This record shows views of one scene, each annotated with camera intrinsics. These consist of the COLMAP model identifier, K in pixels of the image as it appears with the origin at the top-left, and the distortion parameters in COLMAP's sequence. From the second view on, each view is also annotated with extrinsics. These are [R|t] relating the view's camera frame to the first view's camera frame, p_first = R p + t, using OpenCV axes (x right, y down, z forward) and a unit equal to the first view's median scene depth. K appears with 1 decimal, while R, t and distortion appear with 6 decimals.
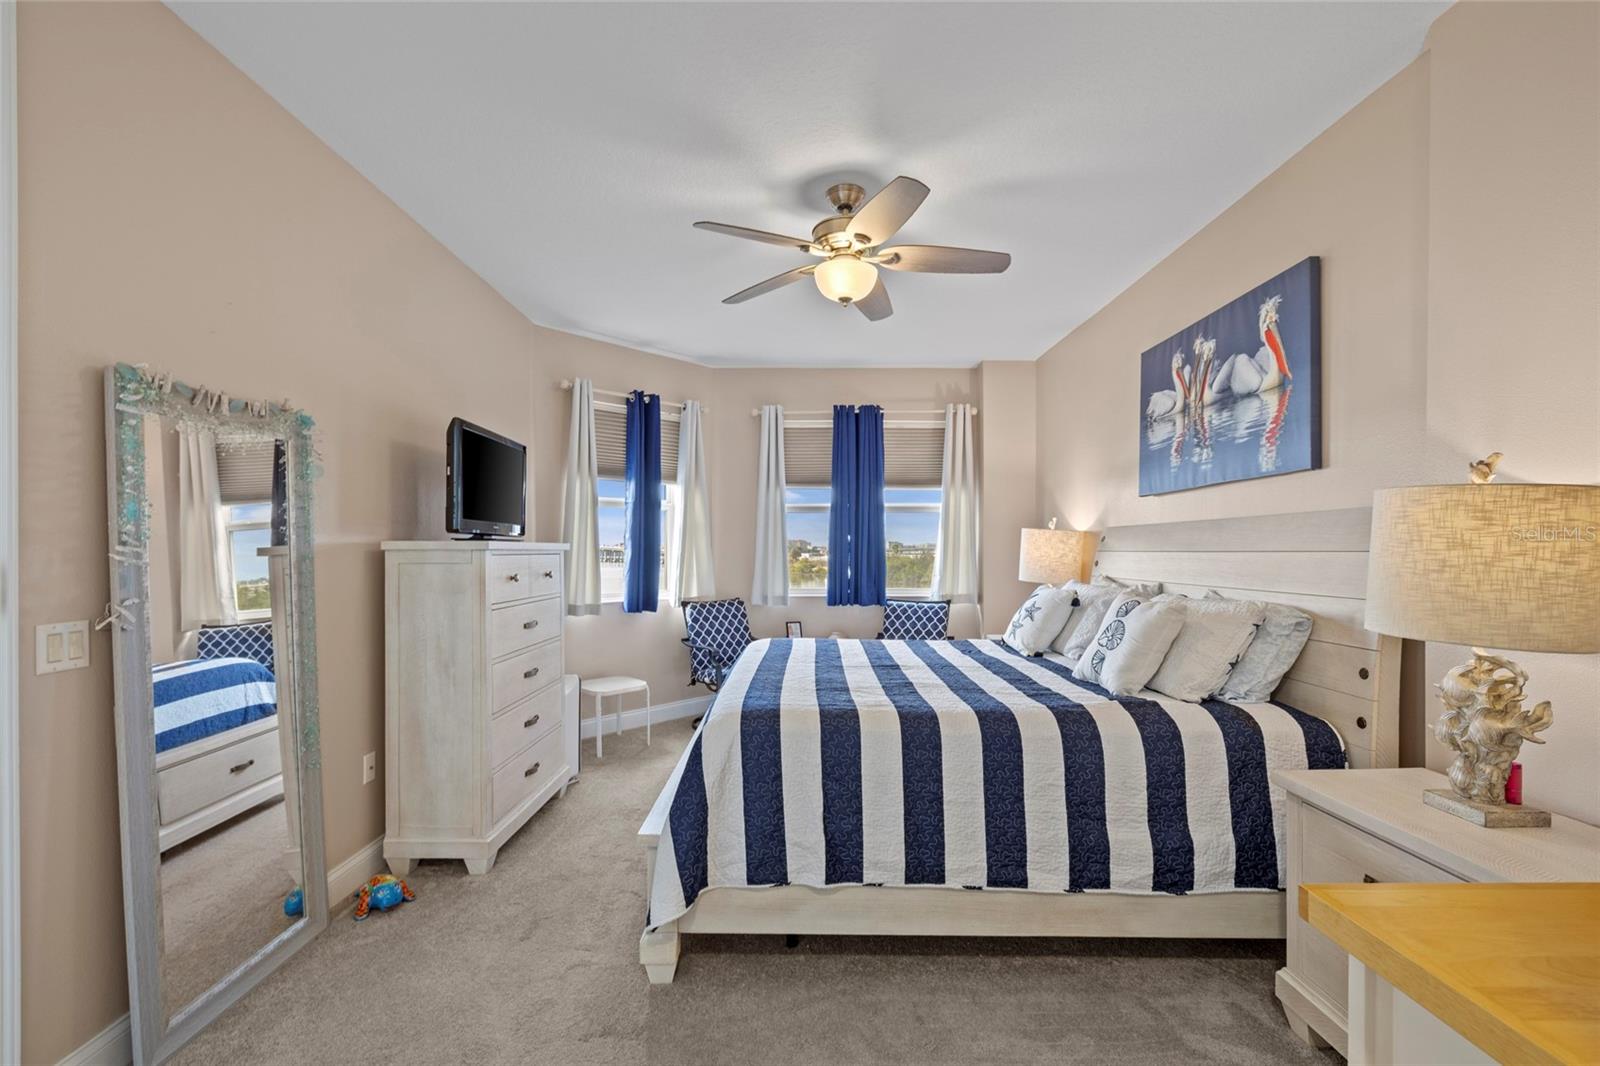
lens RADIAL K [[666.9, 0, 811.7], [0, 666.9, 552.4], [0, 0, 1]] dist [-0.000871, -0.000522]
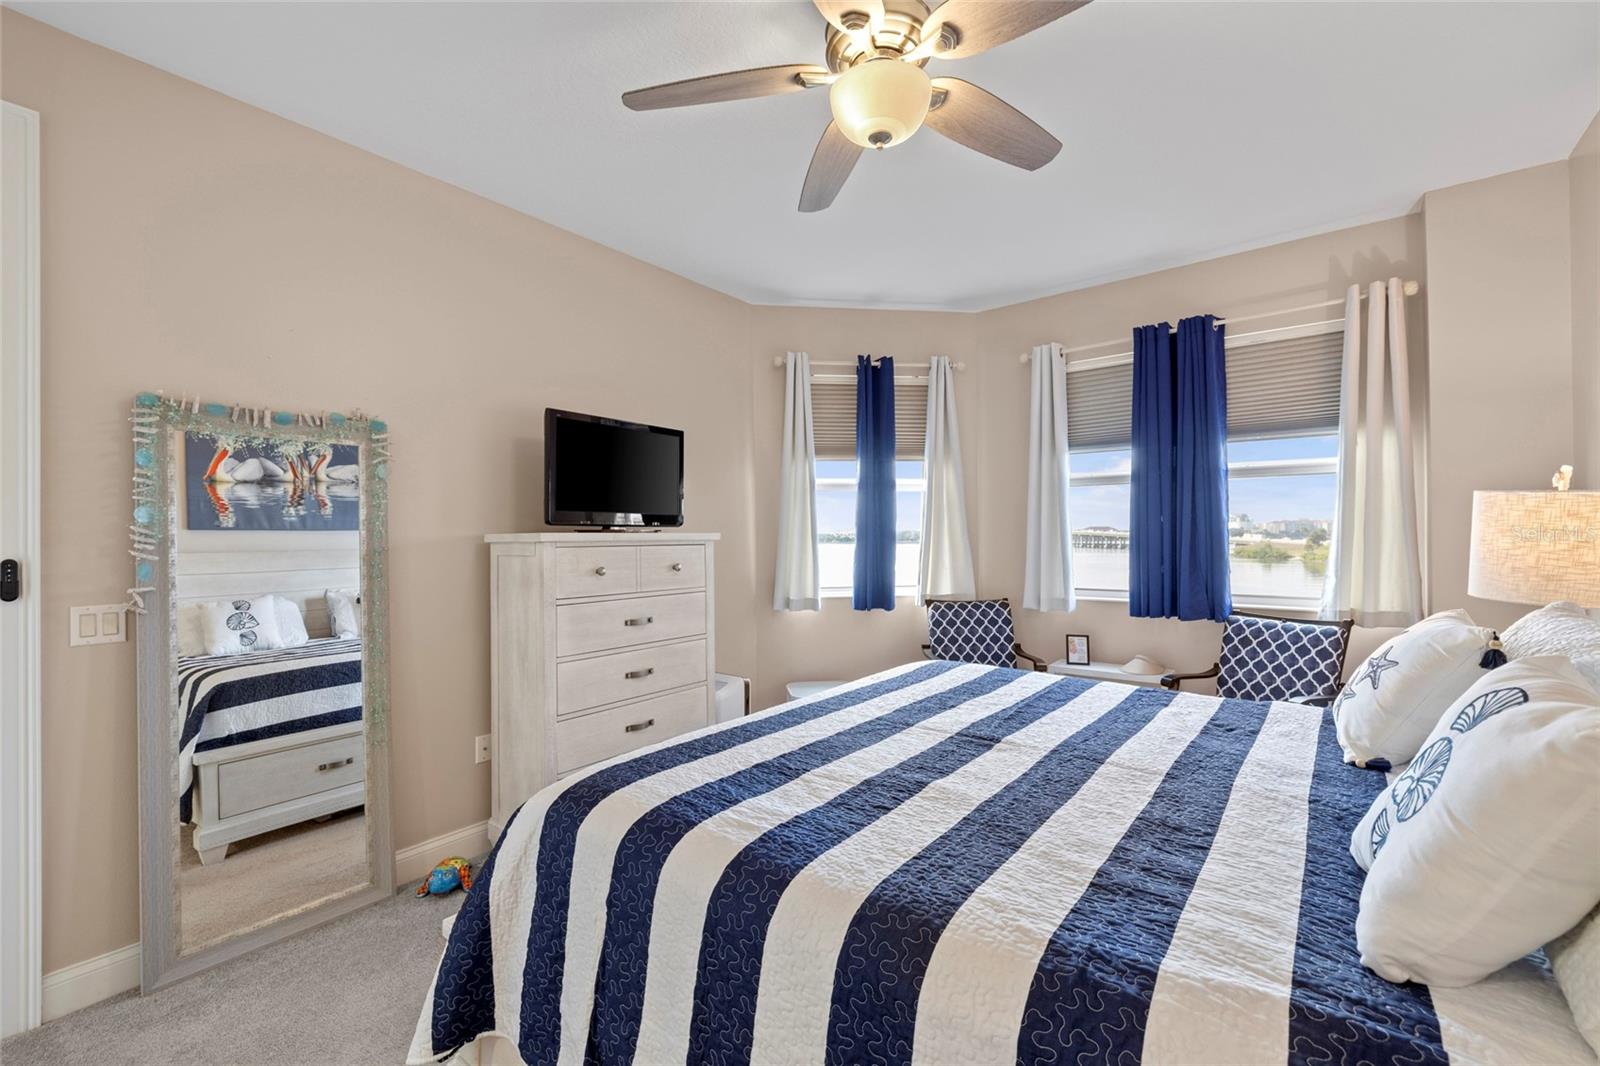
lens RADIAL K [[666.9, 0, 808.2], [0, 666.9, 534.6], [0, 0, 1]] dist [-0.000871, -0.000522]
pose [[0.781316, -0.008707, -0.624075, 0.320980], [0.006108, 0.999961, -0.006304, -0.005163], [0.624106, 0.001114, 0.781339, 0.395817]]
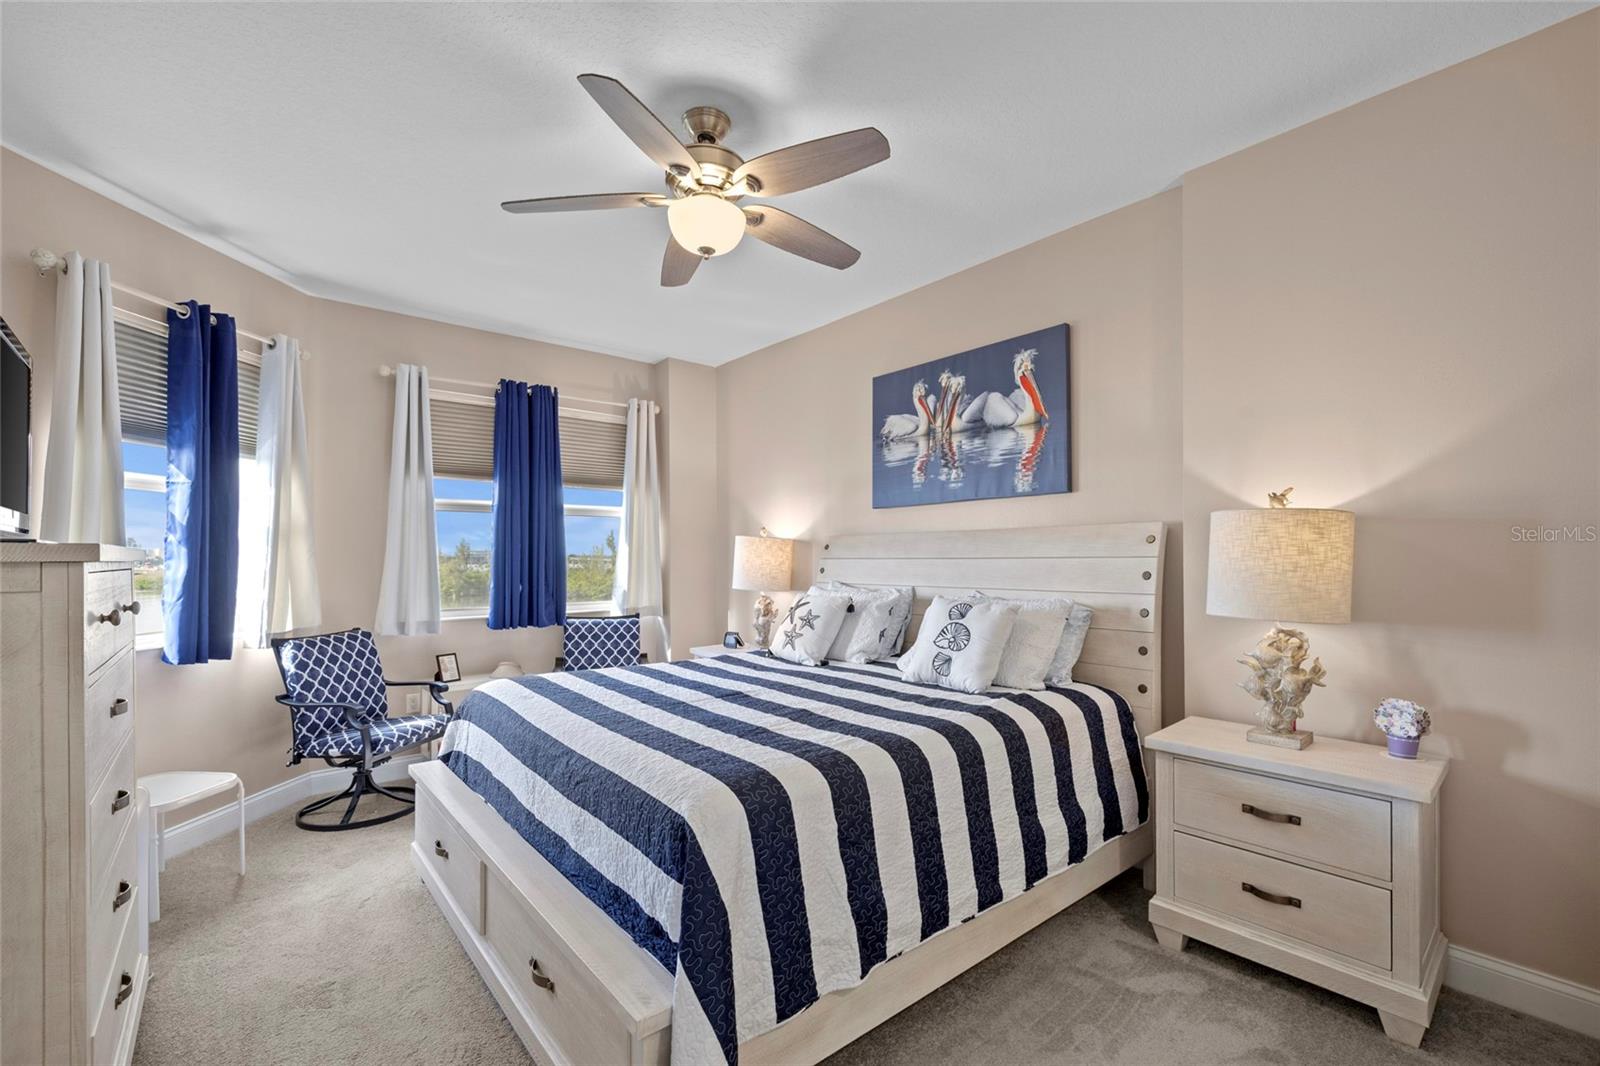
lens RADIAL K [[666.9, 0, 797.1], [0, 666.9, 556.2], [0, 0, 1]] dist [-0.000871, -0.000522]
pose [[0.774832, -0.003148, 0.632159, -0.319137], [0.007960, 0.999957, -0.004776, -0.001657], [-0.632117, 0.008733, 0.774824, 0.253501]]
